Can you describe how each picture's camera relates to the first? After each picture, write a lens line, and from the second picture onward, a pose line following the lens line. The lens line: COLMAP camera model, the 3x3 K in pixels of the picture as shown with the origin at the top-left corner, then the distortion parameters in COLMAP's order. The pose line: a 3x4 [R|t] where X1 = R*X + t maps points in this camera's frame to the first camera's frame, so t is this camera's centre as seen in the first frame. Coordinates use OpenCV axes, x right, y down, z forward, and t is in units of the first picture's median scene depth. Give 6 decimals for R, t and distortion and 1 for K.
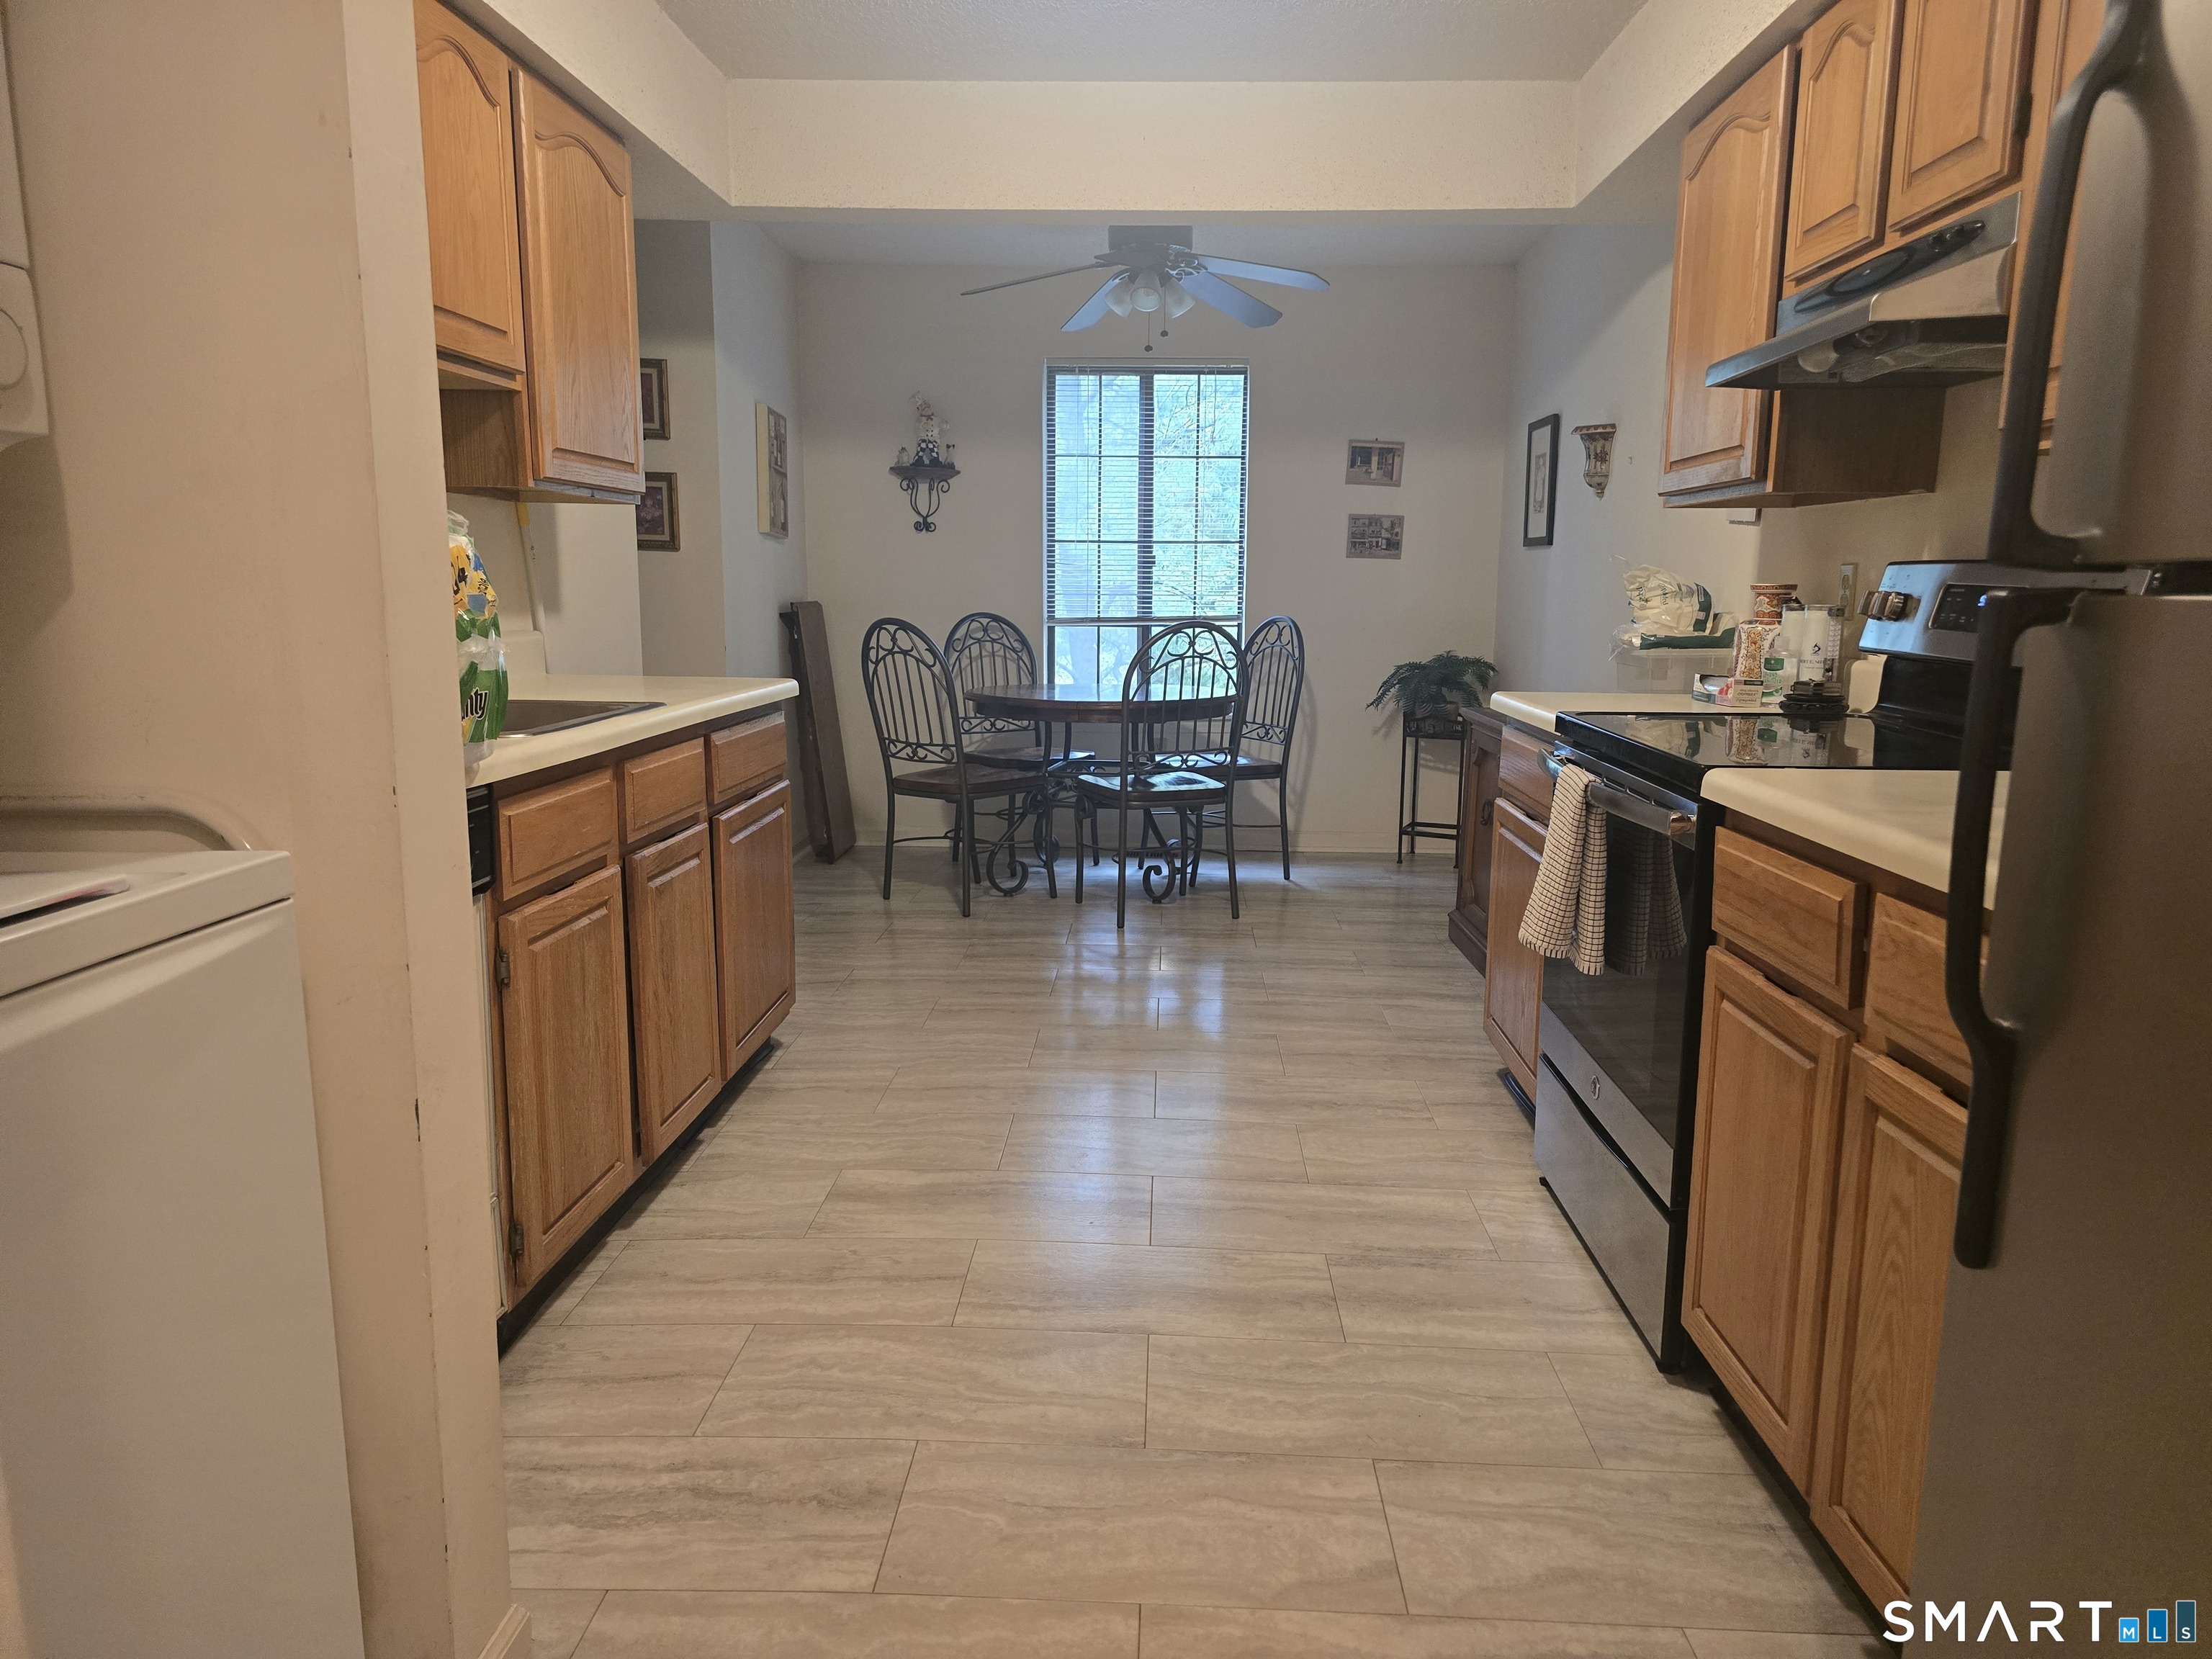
lens RADIAL K [[1495.2, 0, 1108.8], [0, 1495.2, 829.9], [0, 0, 1]] dist [0.055794, -0.044871]
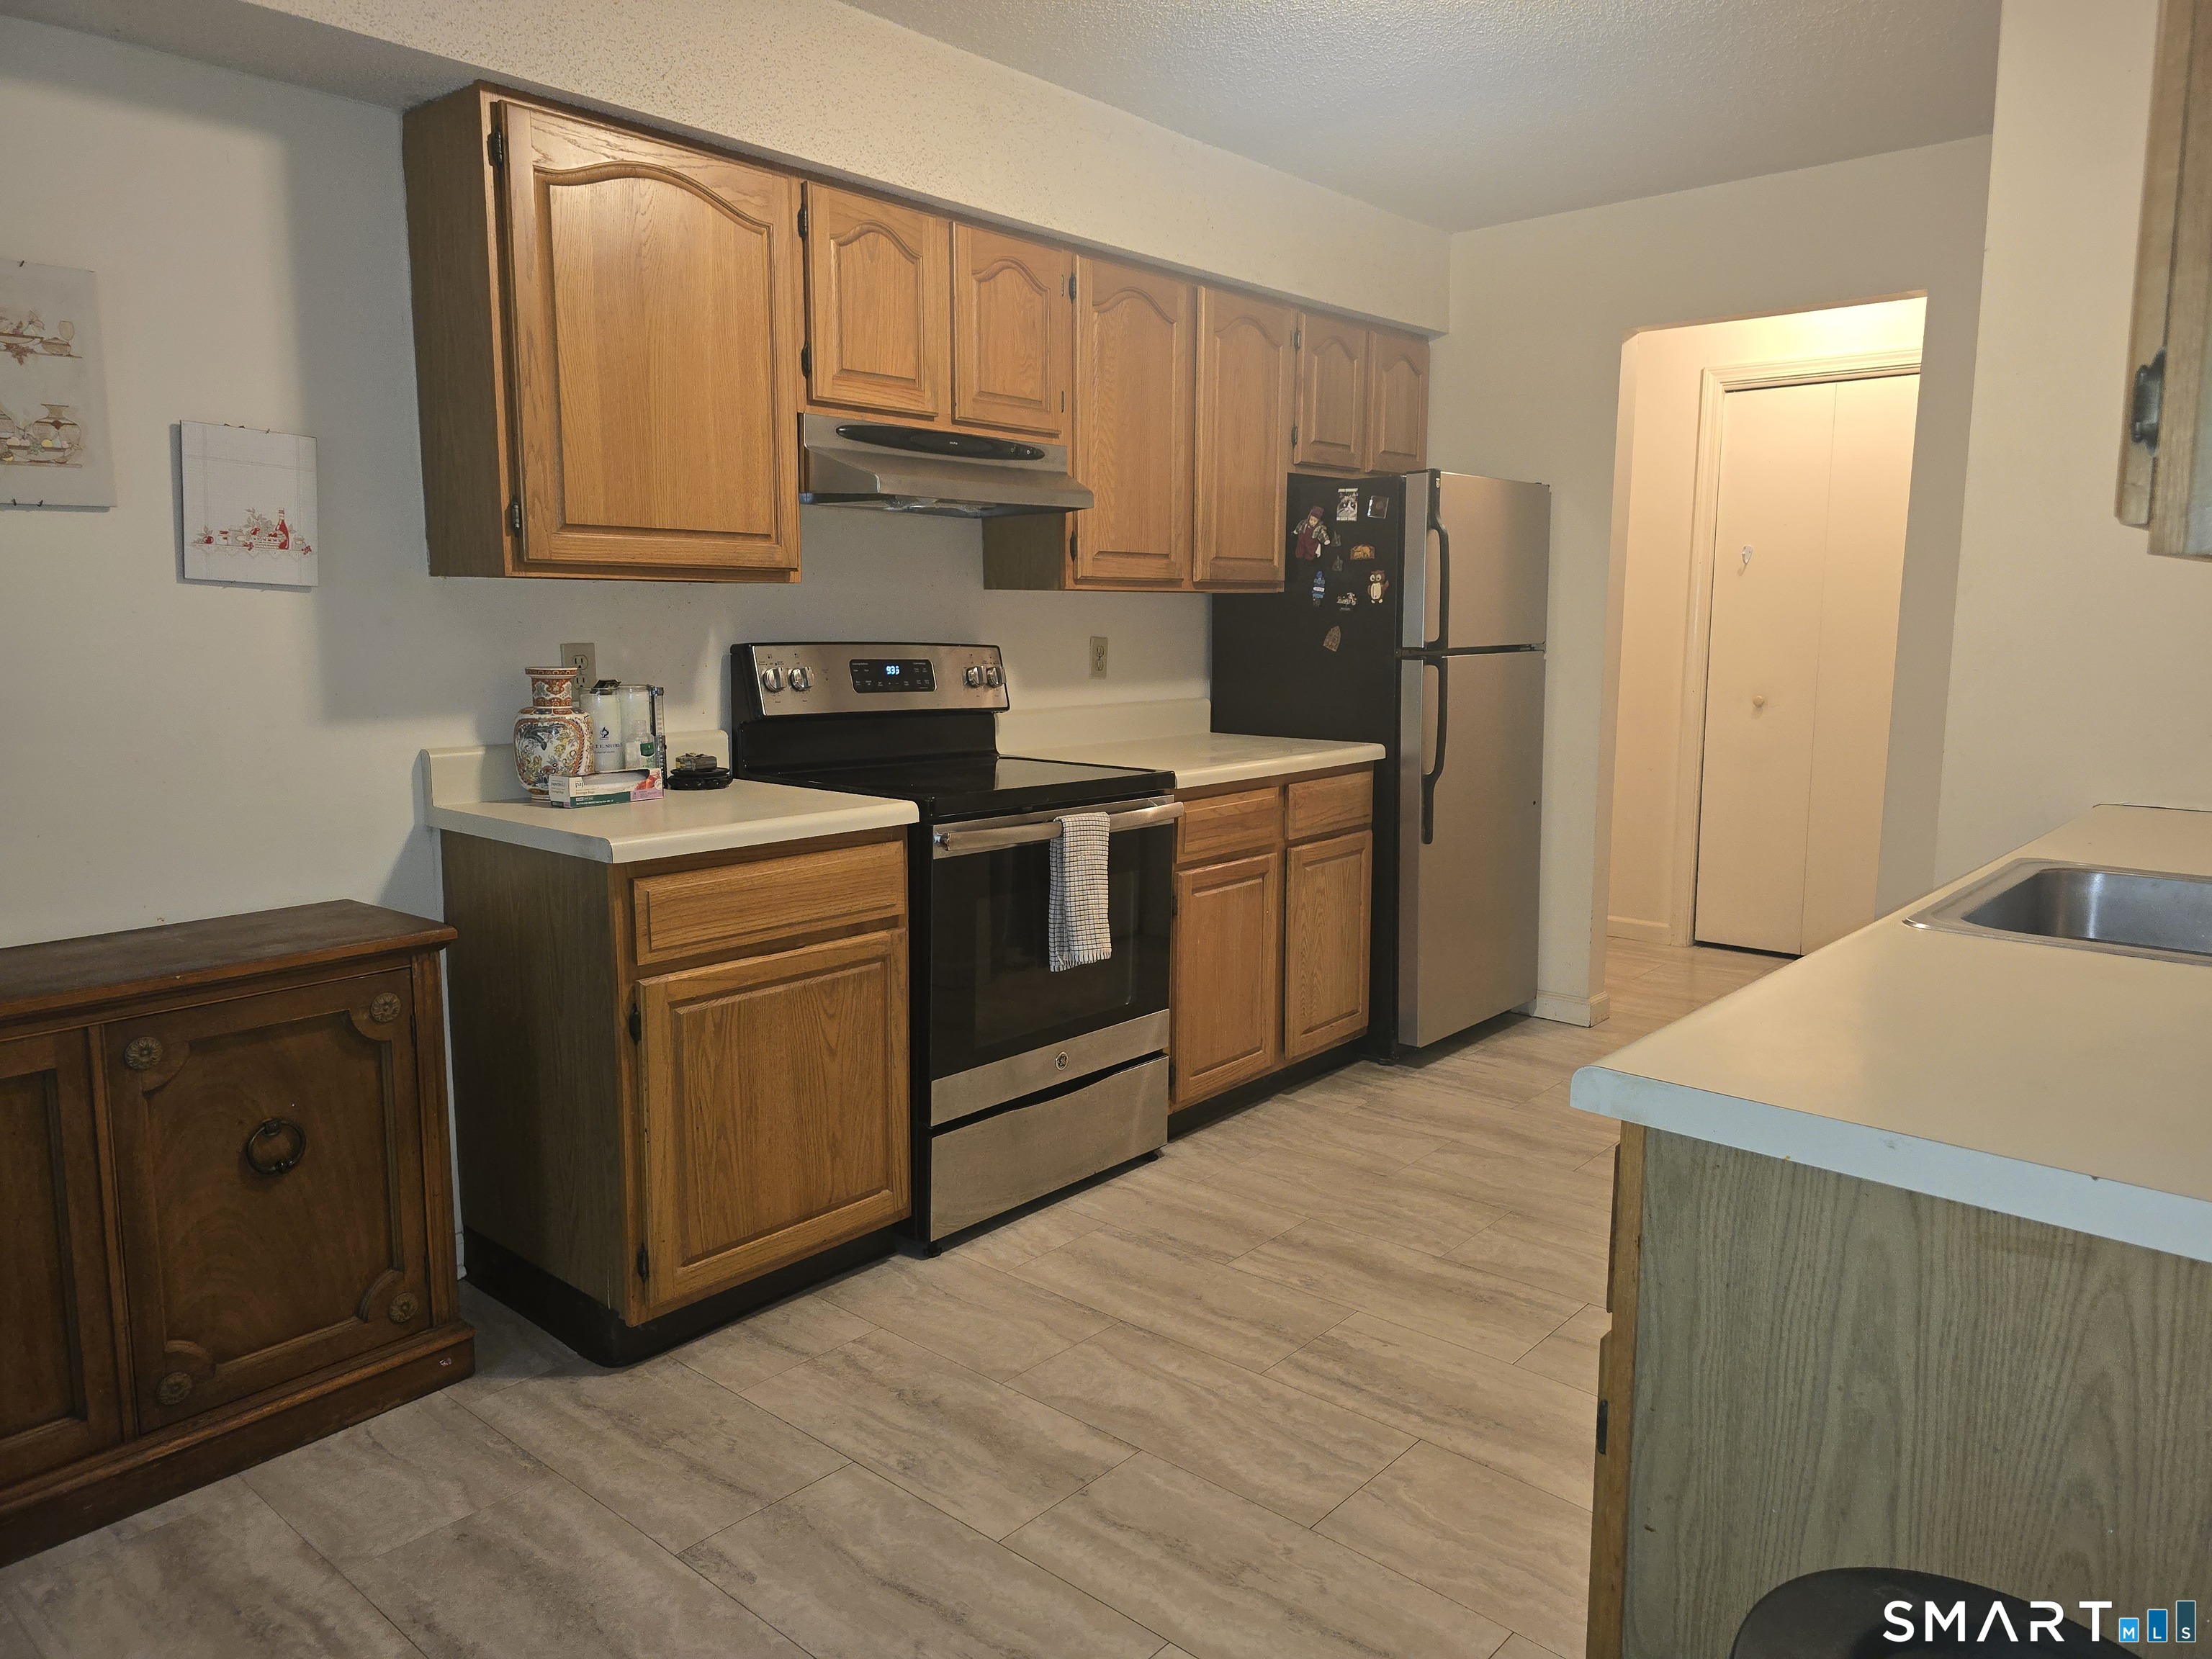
lens RADIAL K [[1495.2, 0, 1105.3], [0, 1495.2, 822.7], [0, 0, 1]] dist [0.055794, -0.044871]
pose [[-0.780612, -0.094879, 0.617773, -0.448476], [0.096018, 0.958473, 0.268533, -0.343505], [-0.617596, 0.268937, -0.739085, 1.801572]]
